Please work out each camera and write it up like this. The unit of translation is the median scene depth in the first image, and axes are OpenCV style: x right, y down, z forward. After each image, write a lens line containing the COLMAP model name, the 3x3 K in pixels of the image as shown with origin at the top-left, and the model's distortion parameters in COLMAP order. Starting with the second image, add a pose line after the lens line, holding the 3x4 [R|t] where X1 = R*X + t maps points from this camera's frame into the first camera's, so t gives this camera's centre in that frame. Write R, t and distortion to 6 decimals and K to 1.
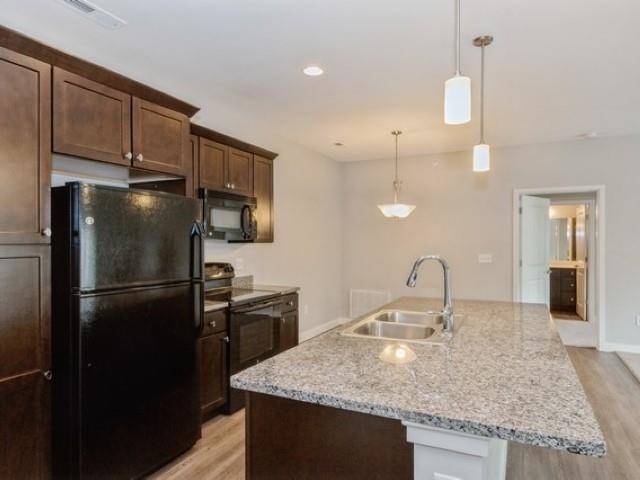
lens RADIAL K [[401.4, 0, 320.0], [0, 401.4, 240.0], [0, 0, 1]] dist [0.001611, 0.000145]
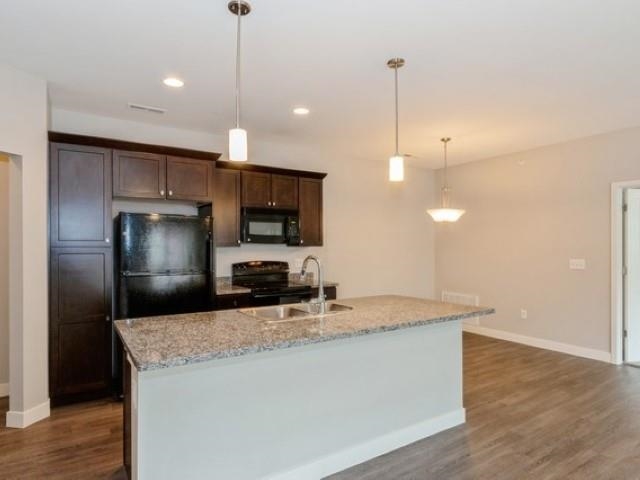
lens RADIAL K [[376.8, 0, 320.0], [0, 376.8, 240.0], [0, 0, 1]] dist [-0.000002, 0.000118]
pose [[0.859872, -0.009093, -0.510428, 0.529097], [0.003425, 0.999922, -0.012044, 0.001937], [0.510498, 0.008608, 0.859836, 0.005292]]
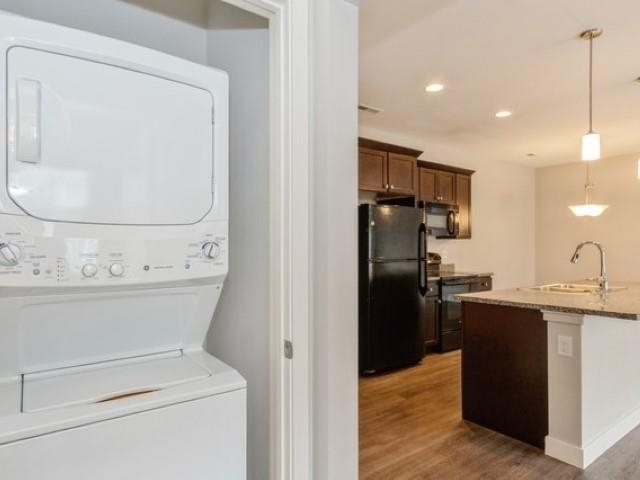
lens RADIAL K [[393.8, 0, 320.0], [0, 393.8, 240.0], [0, 0, 1]] dist [0.007727, 0.001835]
pose [[0.890689, -0.003779, -0.454598, 0.032986], [-0.000521, 0.999956, -0.009334, 0.026491], [0.454614, 0.008550, 0.890648, -0.424111]]
